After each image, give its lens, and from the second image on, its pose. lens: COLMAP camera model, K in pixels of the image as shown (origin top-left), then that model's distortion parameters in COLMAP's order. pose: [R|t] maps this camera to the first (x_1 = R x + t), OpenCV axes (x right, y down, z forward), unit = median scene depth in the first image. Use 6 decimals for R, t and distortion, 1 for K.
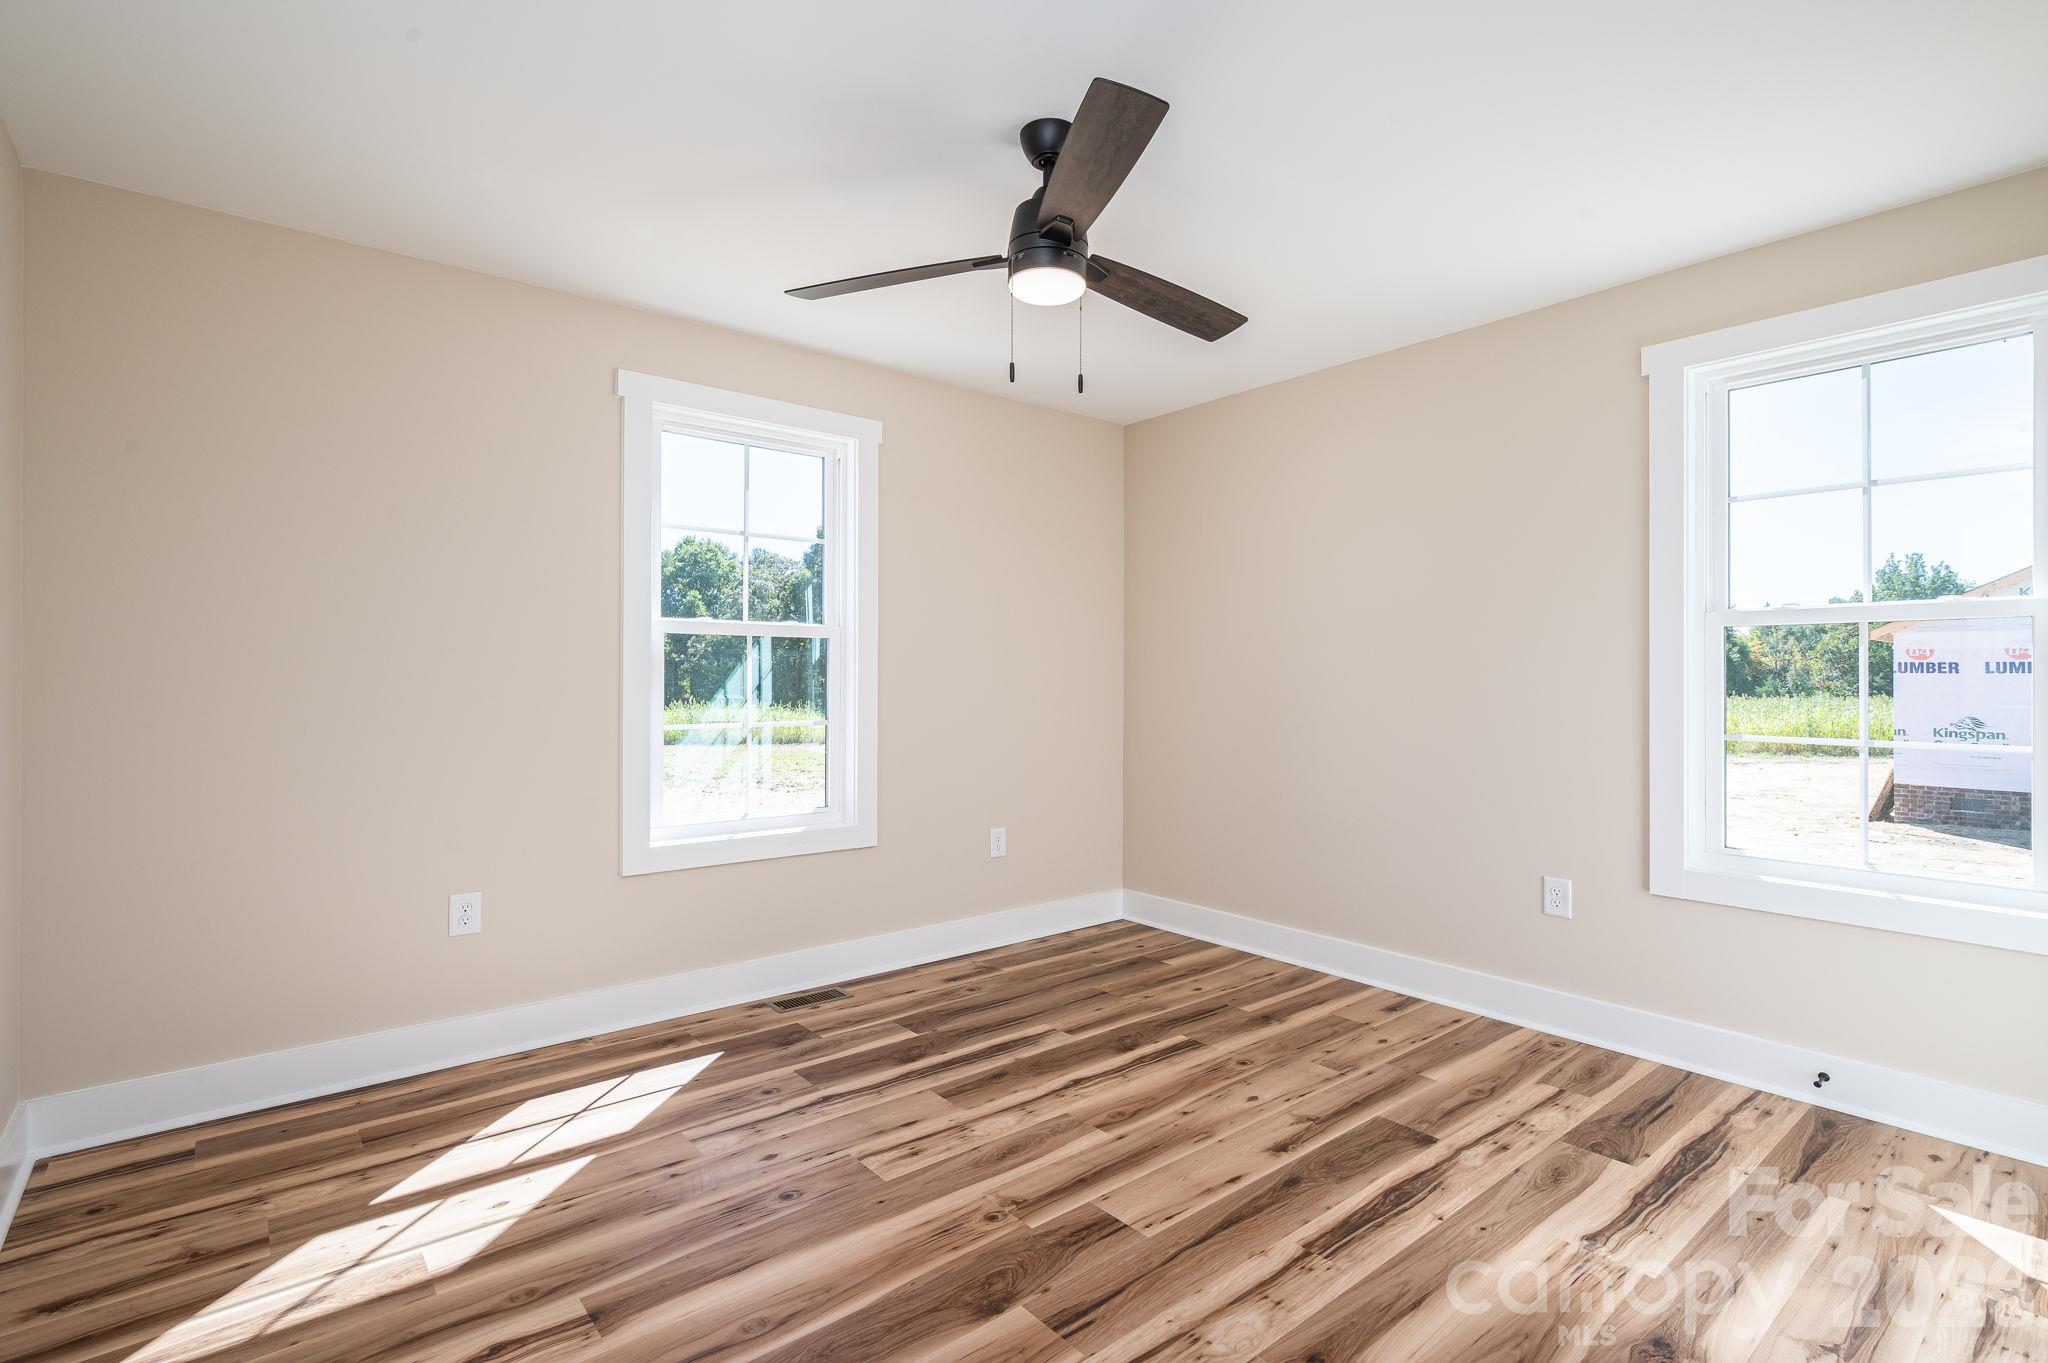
lens RADIAL K [[955.9, 0, 1024.0], [0, 955.9, 681.5], [0, 0, 1]] dist [0.001445, 0.000043]
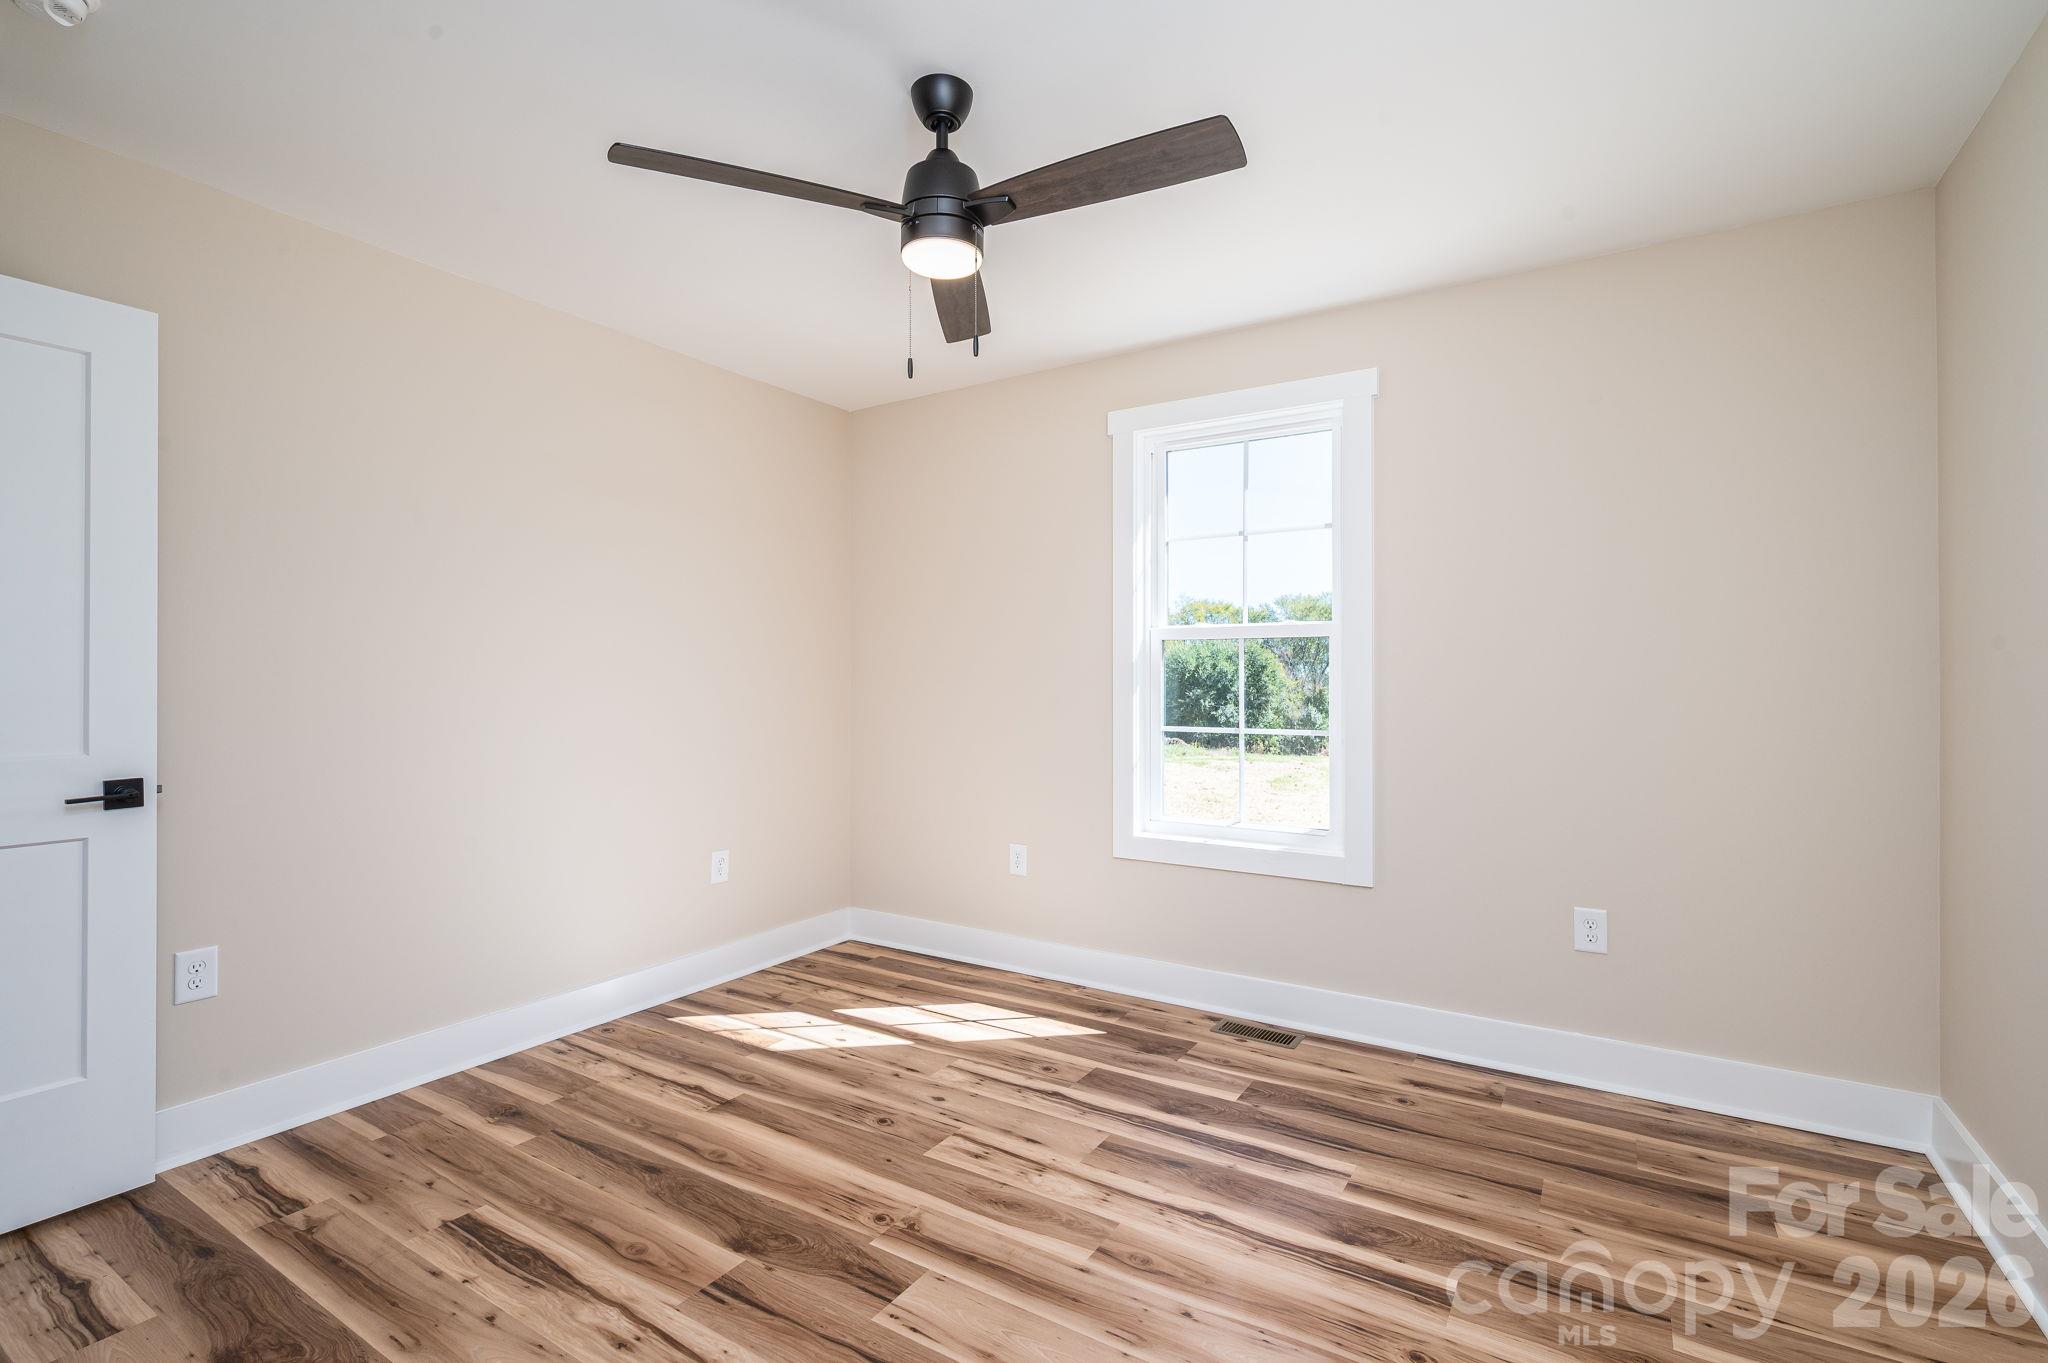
lens RADIAL K [[974.9, 0, 1019.2], [0, 974.9, 659.2], [0, 0, 1]] dist [0.000080, -0.000472]
pose [[0.296014, -0.025602, -0.954840, 0.815482], [-0.004187, 0.999596, -0.028100, 0.003758], [0.955174, 0.012316, 0.295787, 0.678420]]
